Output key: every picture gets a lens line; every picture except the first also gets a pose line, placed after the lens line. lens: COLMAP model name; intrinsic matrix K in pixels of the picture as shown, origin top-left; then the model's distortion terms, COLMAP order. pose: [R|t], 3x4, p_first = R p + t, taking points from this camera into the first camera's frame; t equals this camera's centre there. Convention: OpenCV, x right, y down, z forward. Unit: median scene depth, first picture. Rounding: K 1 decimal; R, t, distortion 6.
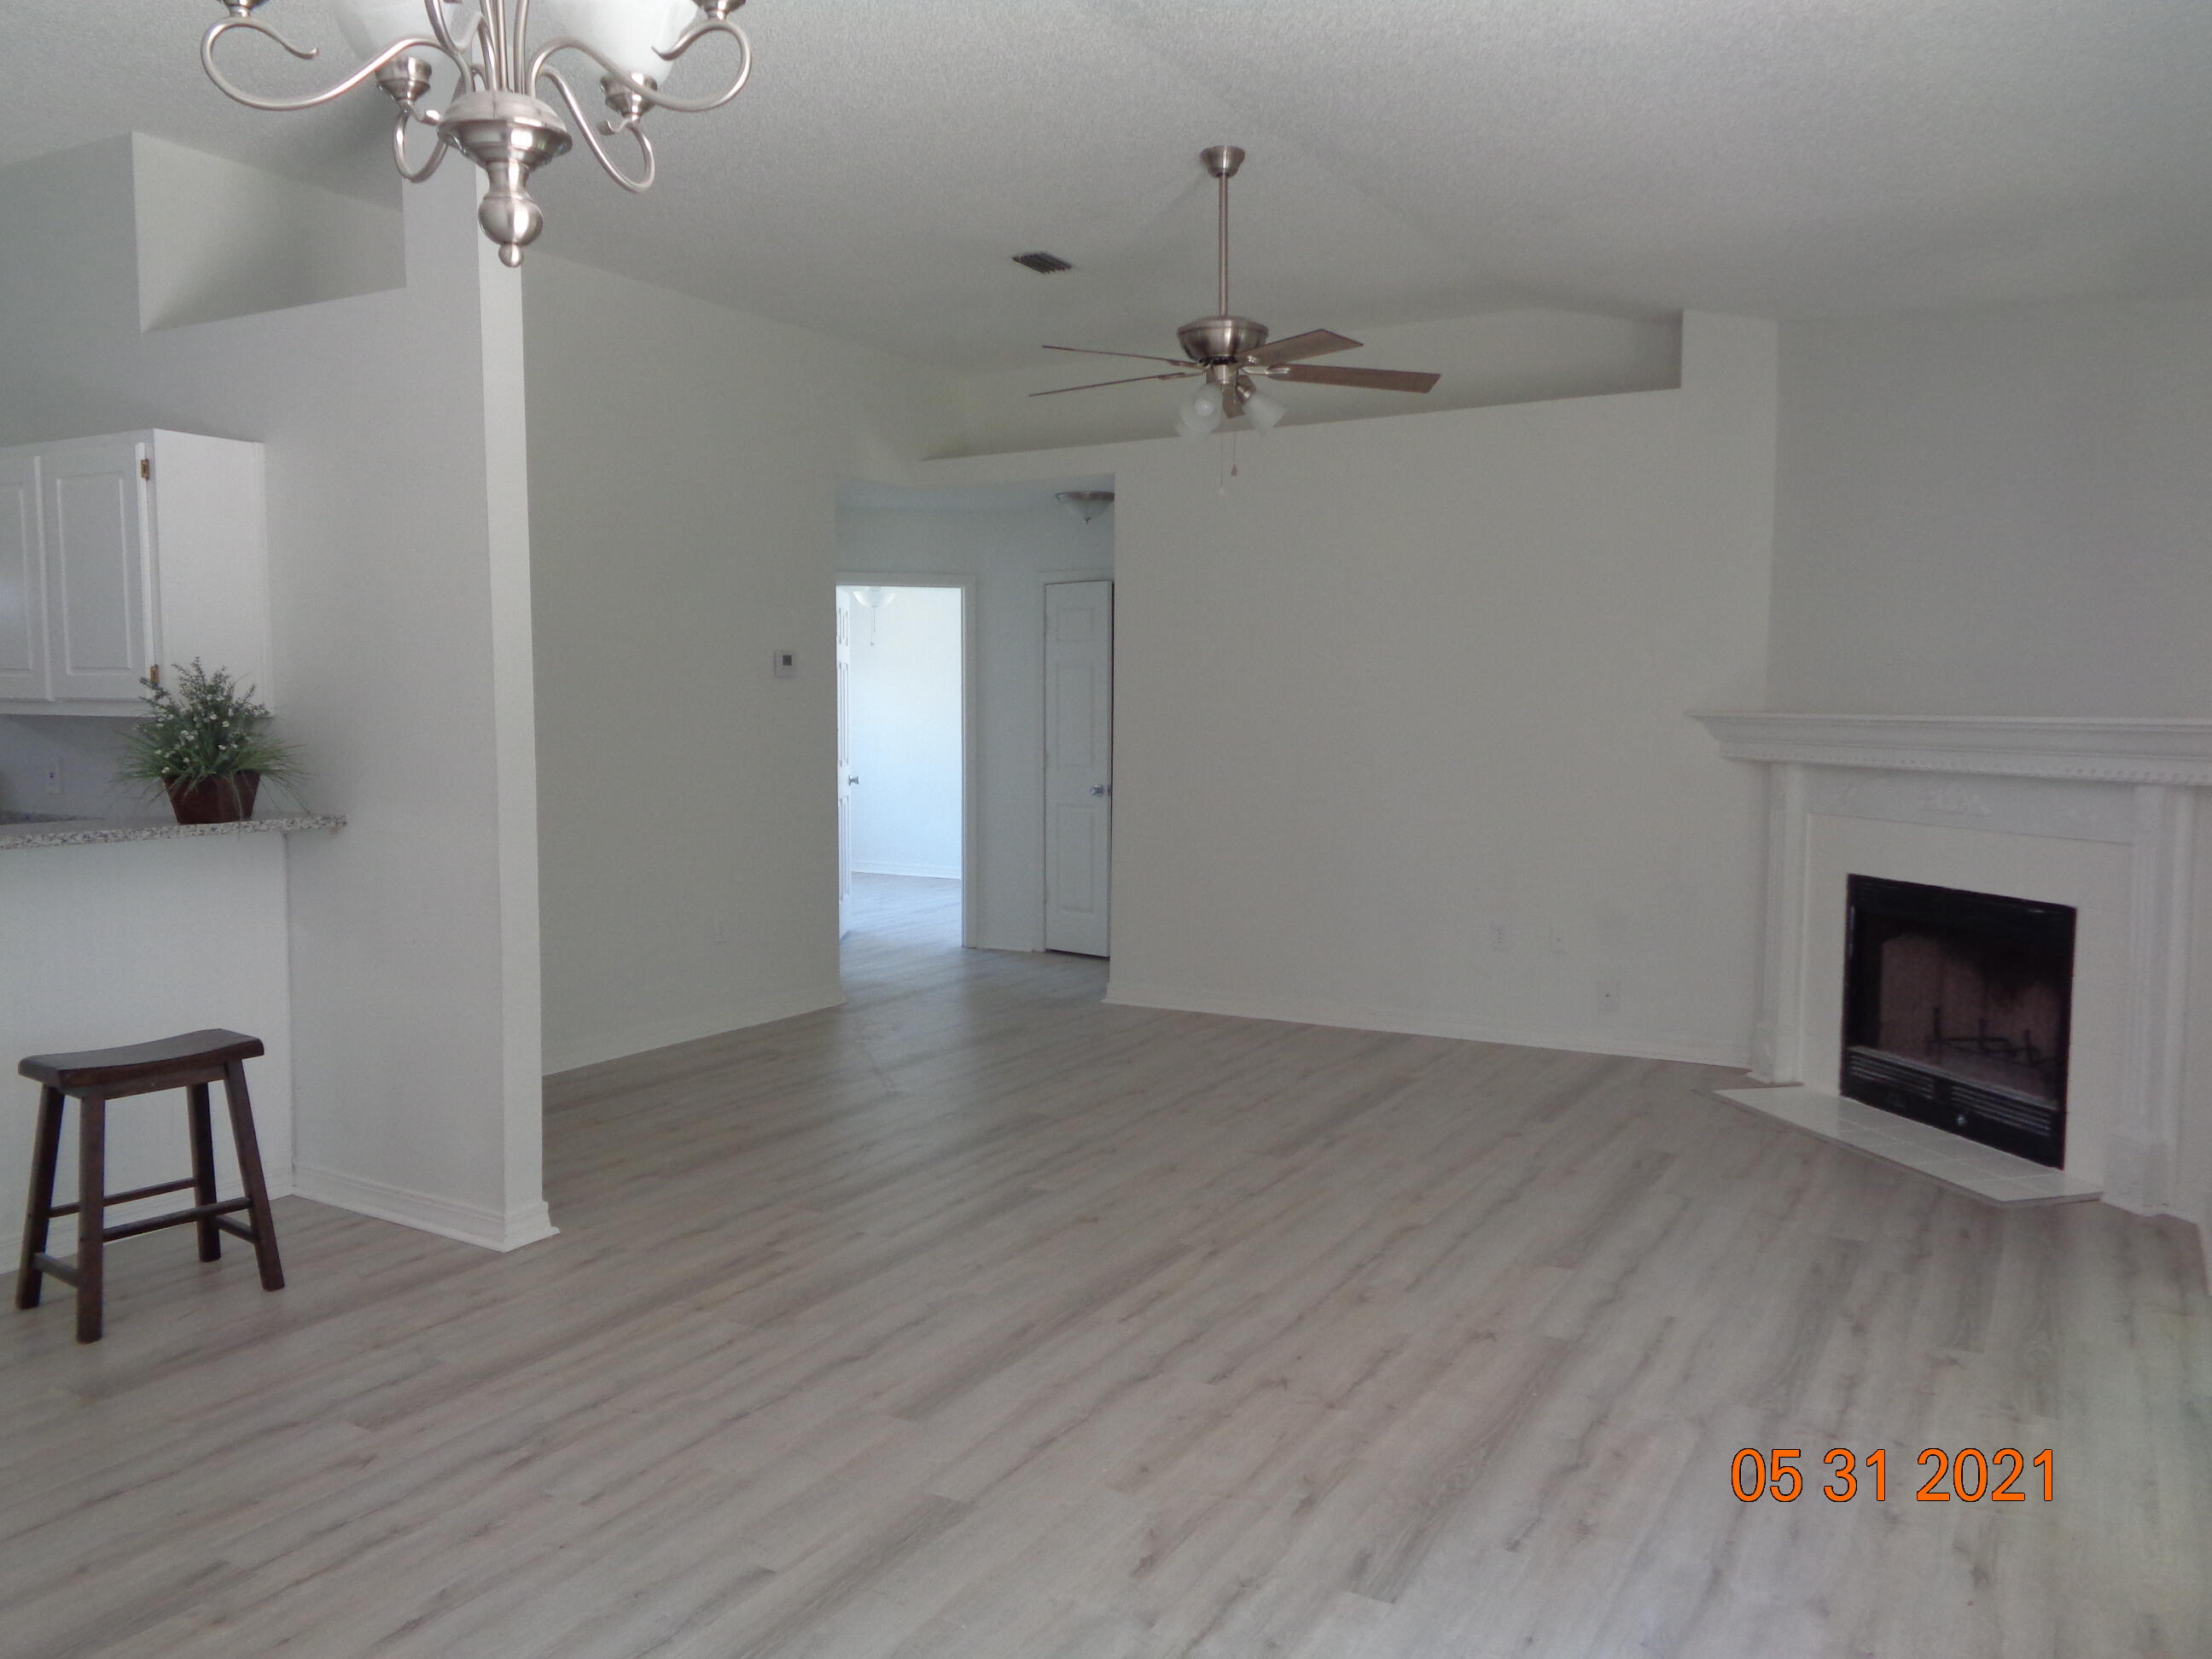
lens RADIAL K [[1653.1, 0, 1106.9], [0, 1653.1, 812.8], [0, 0, 1]] dist [-0.009762, 0.008694]
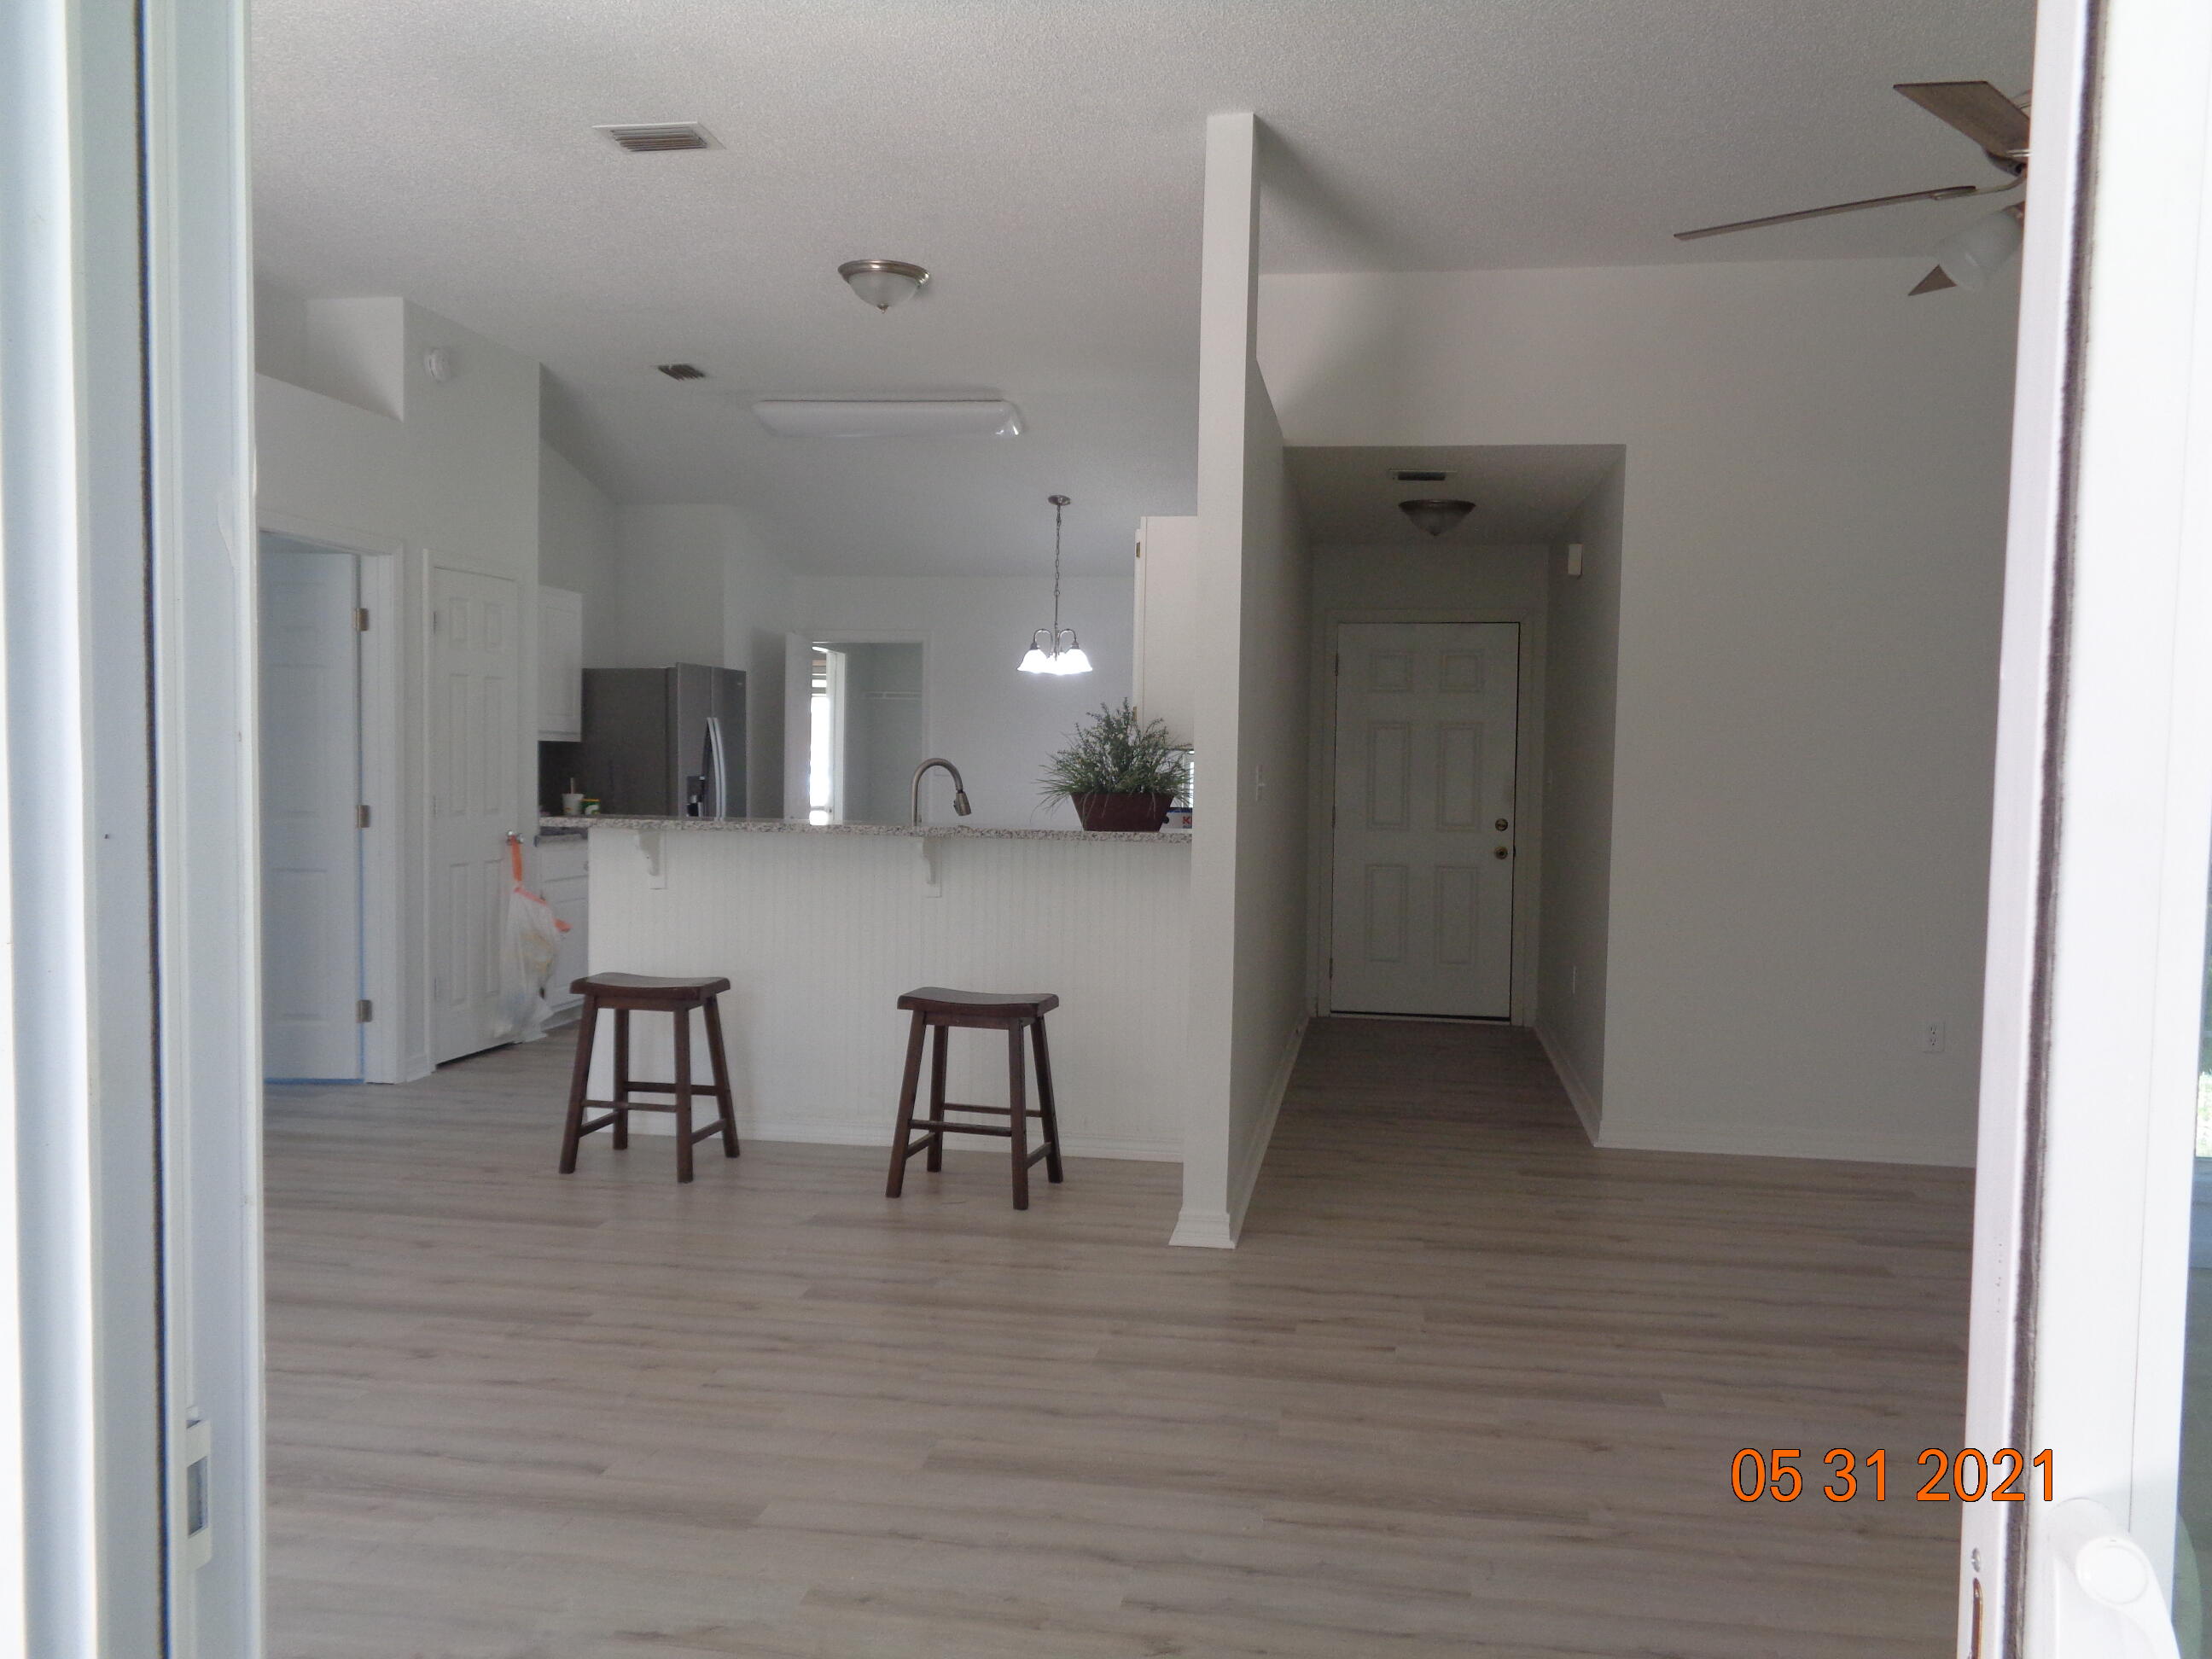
lens RADIAL K [[1653.1, 0, 1113.8], [0, 1653.1, 832.2], [0, 0, 1]] dist [-0.009762, 0.008694]
pose [[0.363650, 0.047469, -0.930326, 0.660864], [-0.082488, 0.996418, 0.018597, -0.017048], [0.927876, 0.069978, 0.366263, 0.613853]]
